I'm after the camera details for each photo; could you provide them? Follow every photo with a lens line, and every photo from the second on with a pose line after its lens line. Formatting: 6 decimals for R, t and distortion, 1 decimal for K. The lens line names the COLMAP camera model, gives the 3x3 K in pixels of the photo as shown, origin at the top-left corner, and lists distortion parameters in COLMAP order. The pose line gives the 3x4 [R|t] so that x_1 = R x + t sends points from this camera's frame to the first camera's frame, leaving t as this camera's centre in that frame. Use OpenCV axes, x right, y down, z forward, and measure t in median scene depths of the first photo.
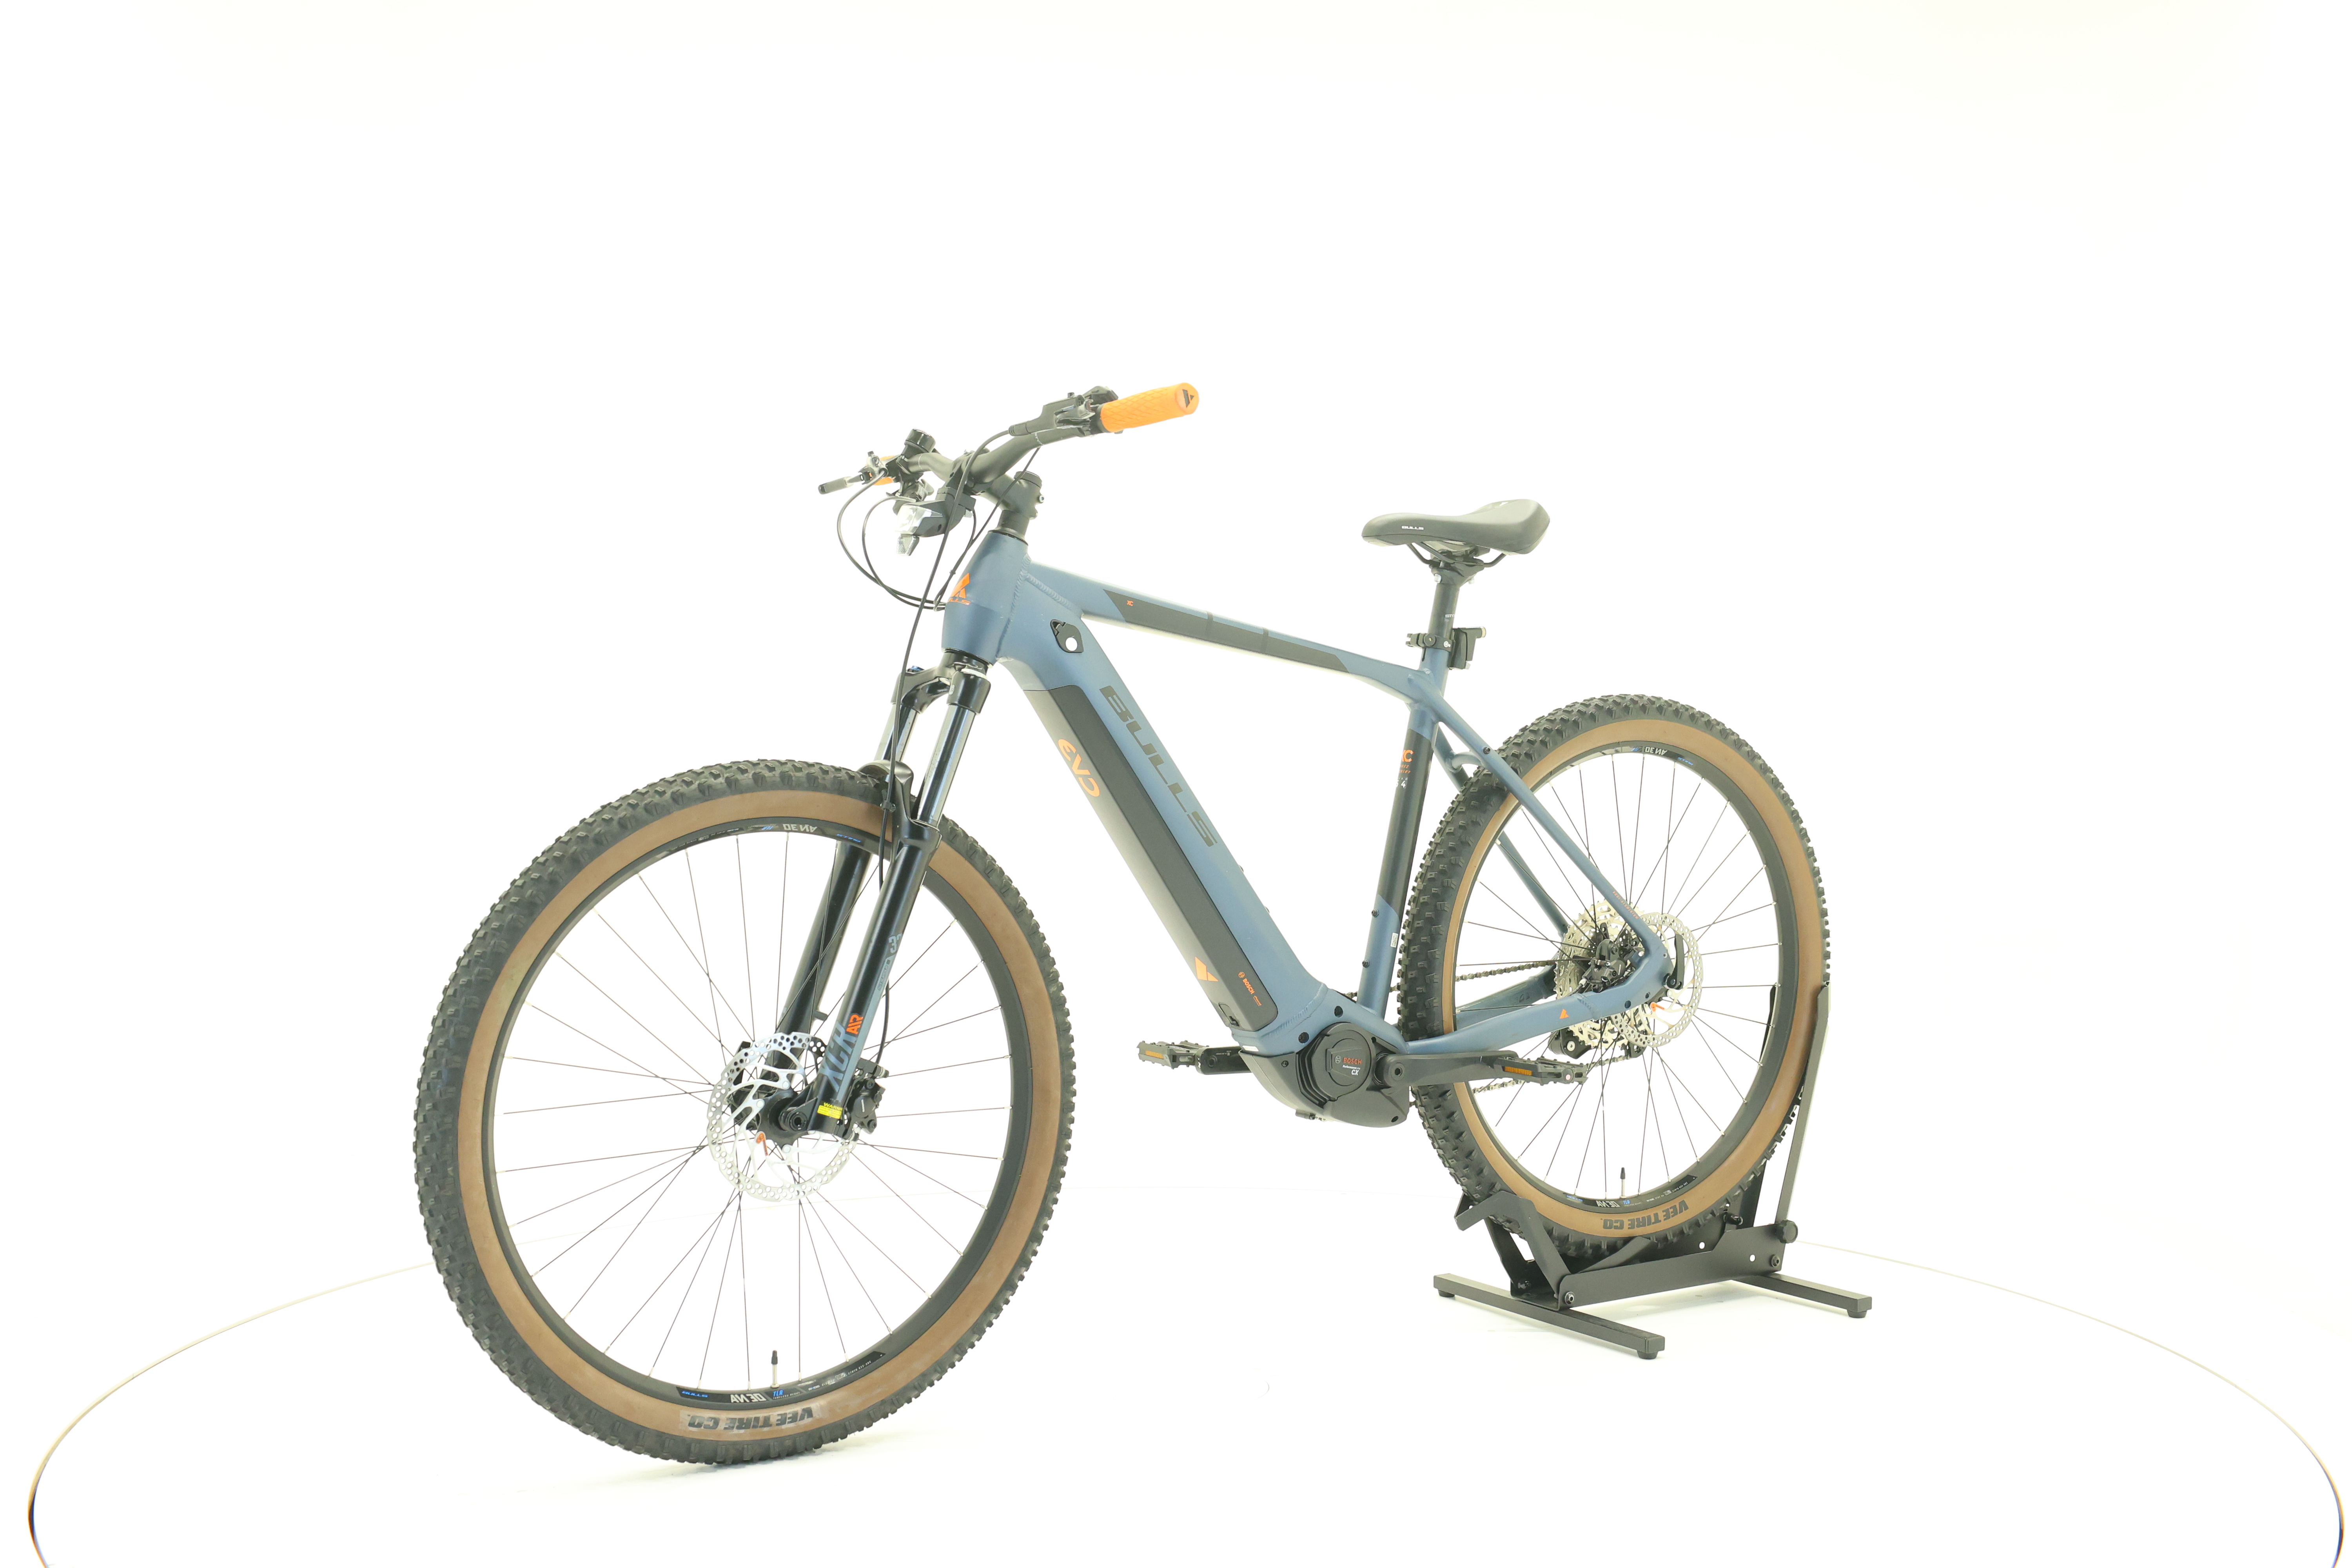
lens RADIAL K [[2520.5, 0, 1167.3], [0, 2520.5, 775.7], [0, 0, 1]] dist [-0.017302, 0.000000]
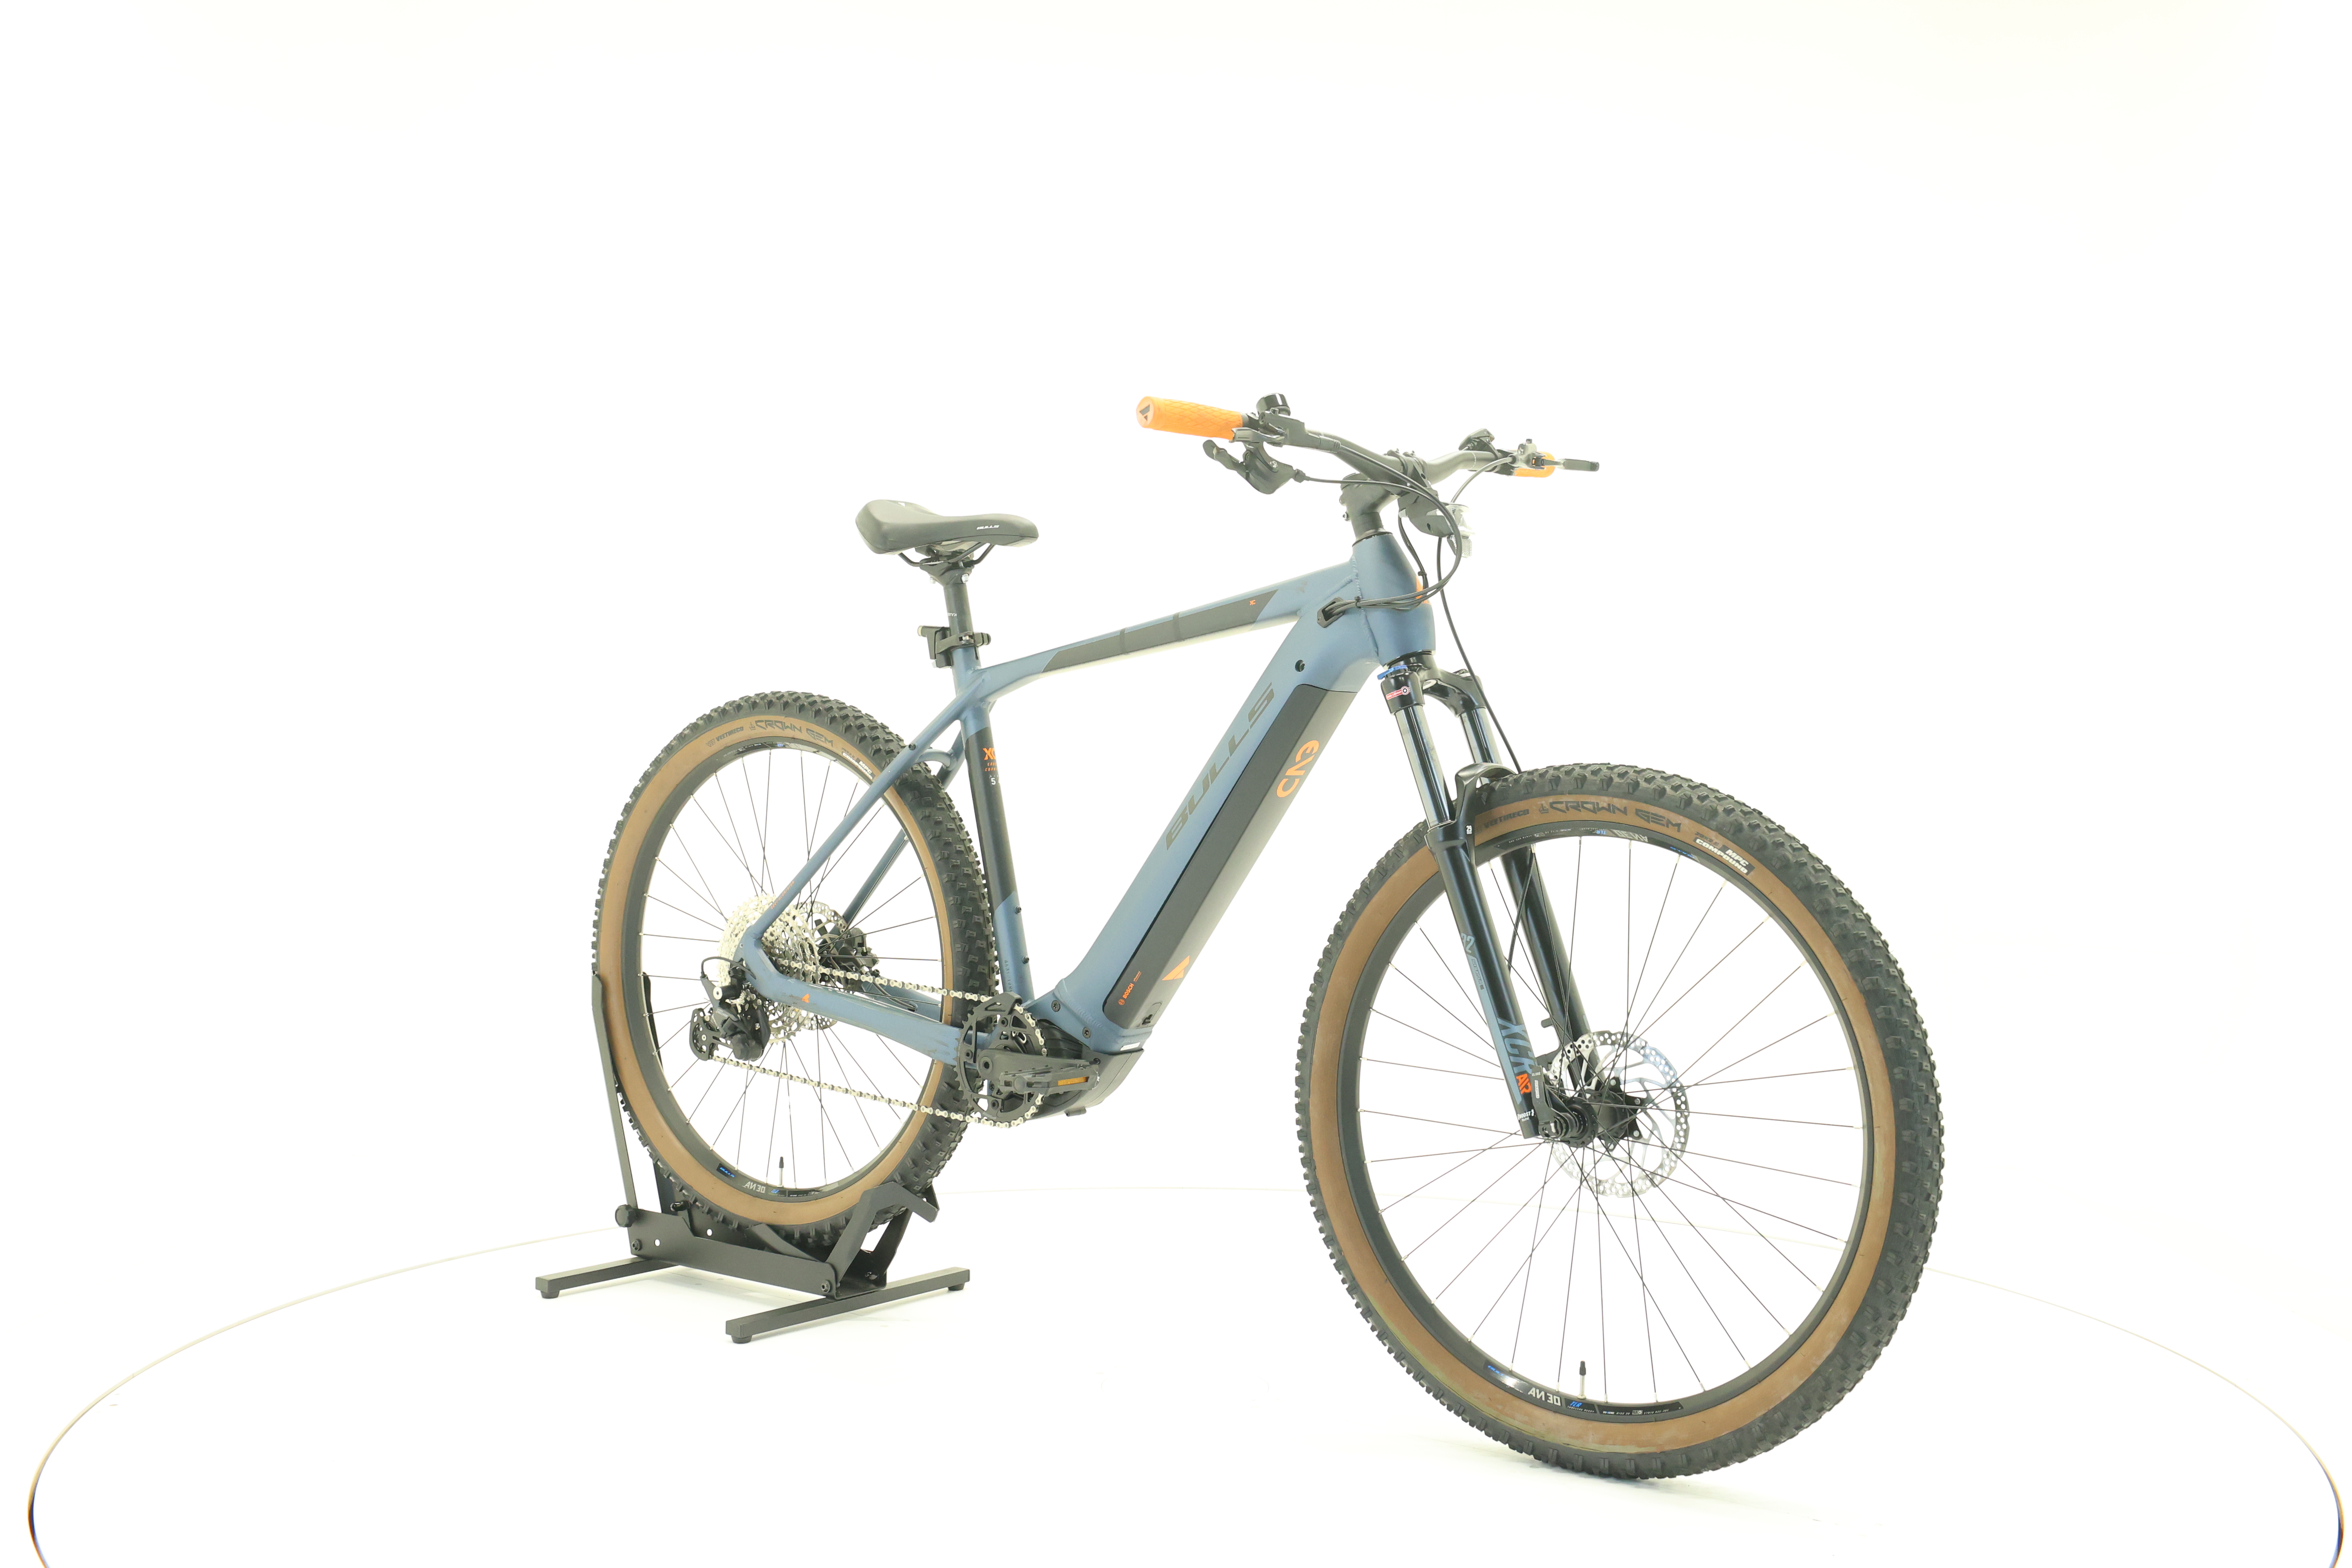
lens RADIAL K [[2520.5, 0, 1177.1], [0, 2520.5, 781.5], [0, 0, 1]] dist [-0.017302, 0.000000]
pose [[-0.335515, -0.024636, 0.941713, -0.958064], [0.011899, 0.999467, 0.030386, -0.028878], [-0.941960, 0.021401, -0.335043, 1.376602]]
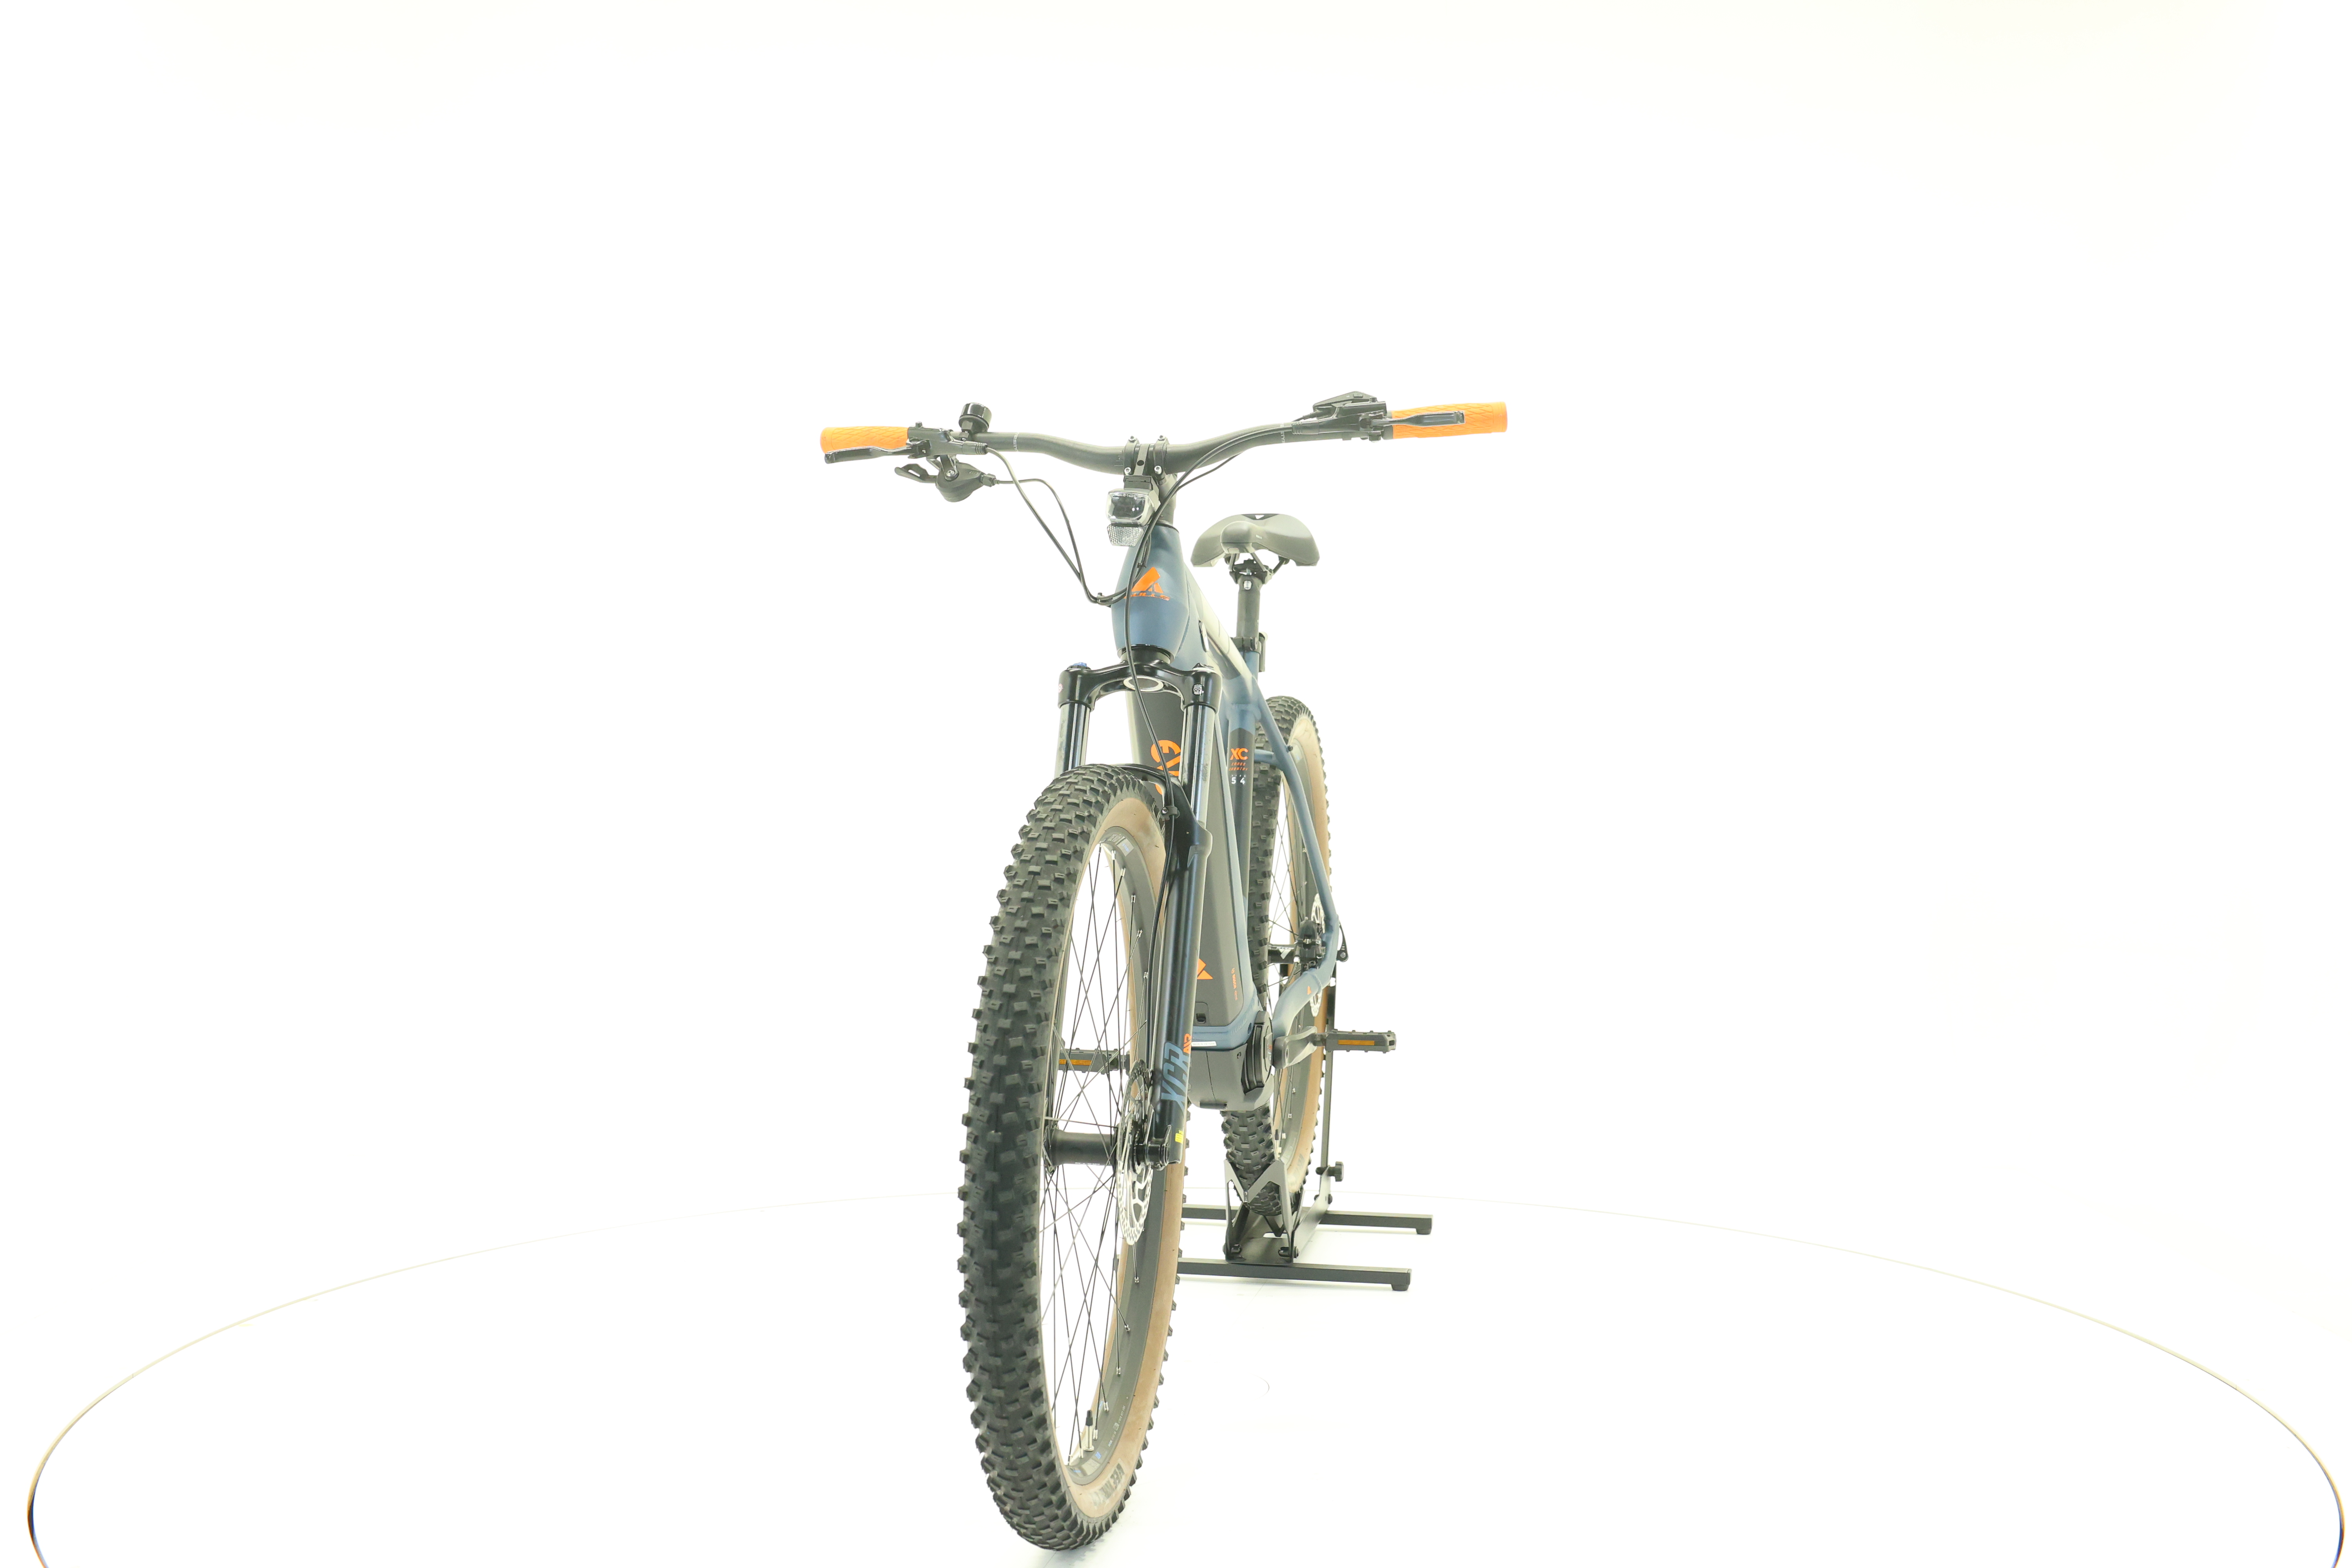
lens RADIAL K [[2520.5, 0, 1185.1], [0, 2520.5, 776.9], [0, 0, 1]] dist [-0.017302, 0.000000]
pose [[0.685742, -0.015135, 0.727688, -0.739977], [0.012064, 0.999883, 0.009428, -0.009121], [-0.727745, 0.002314, 0.685844, 0.324324]]
